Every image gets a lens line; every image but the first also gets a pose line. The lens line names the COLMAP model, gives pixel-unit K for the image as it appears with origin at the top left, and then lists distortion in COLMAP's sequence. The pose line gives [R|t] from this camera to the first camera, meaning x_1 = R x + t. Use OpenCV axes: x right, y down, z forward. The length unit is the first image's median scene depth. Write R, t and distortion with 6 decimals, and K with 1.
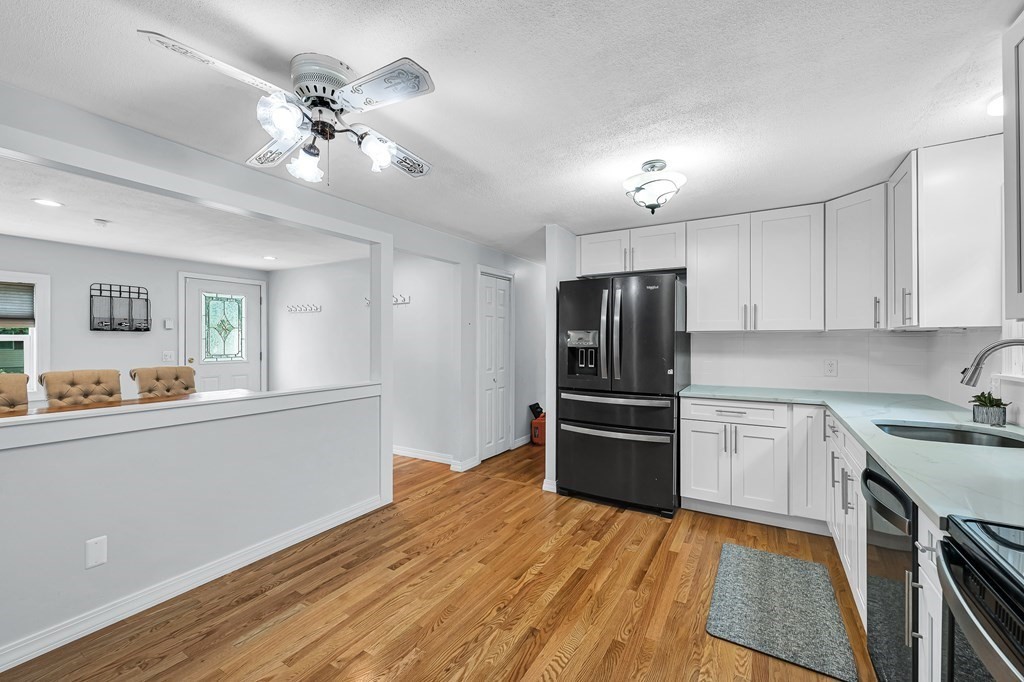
lens RADIAL K [[408.0, 0, 512.0], [0, 408.0, 341.0], [0, 0, 1]] dist [0.000949, -0.000194]
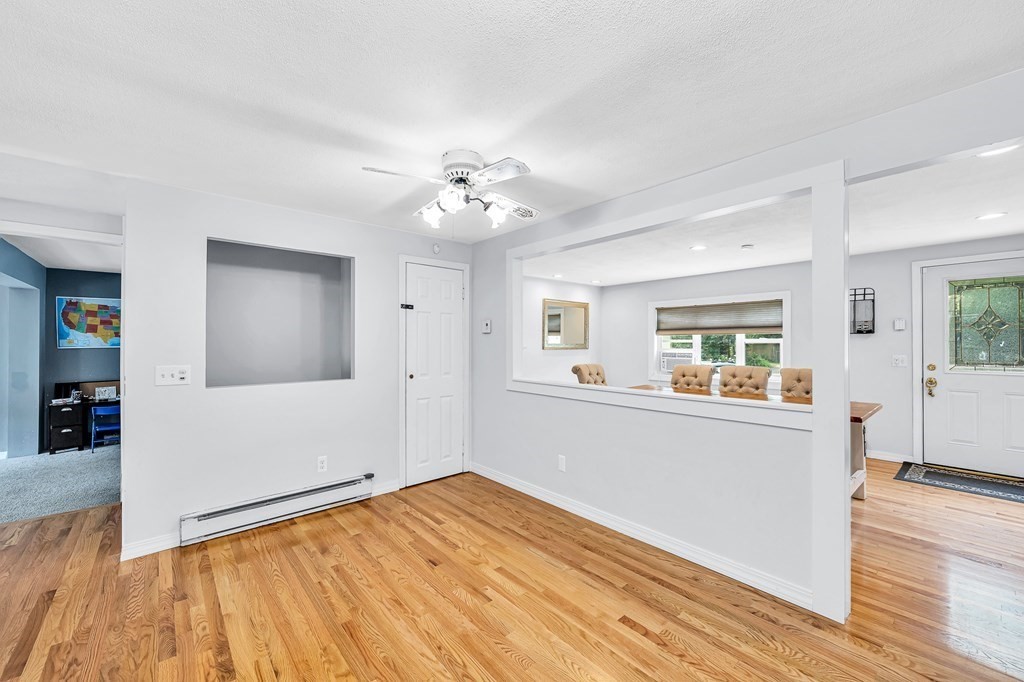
lens RADIAL K [[408.0, 0, 512.0], [0, 408.0, 341.0], [0, 0, 1]] dist [0.000949, -0.000194]
pose [[-0.301003, -0.006229, -0.953603, 0.427561], [-0.003230, 0.999980, -0.005512, 0.002610], [0.953618, 0.001421, -0.301017, 0.790831]]
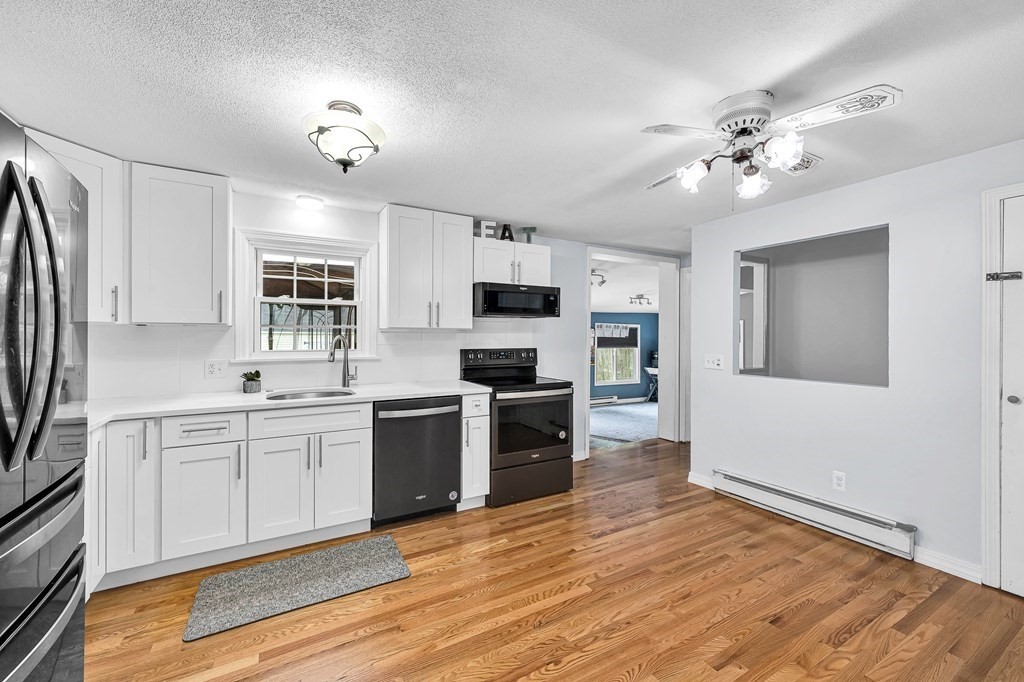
lens RADIAL K [[419.4, 0, 510.4], [0, 419.4, 335.1], [0, 0, 1]] dist [0.001242, 0.000074]
pose [[-0.871157, -0.003246, 0.490994, -0.235661], [-0.002142, 0.999994, 0.002810, -0.004839], [-0.491000, 0.001397, -0.871159, 1.154688]]
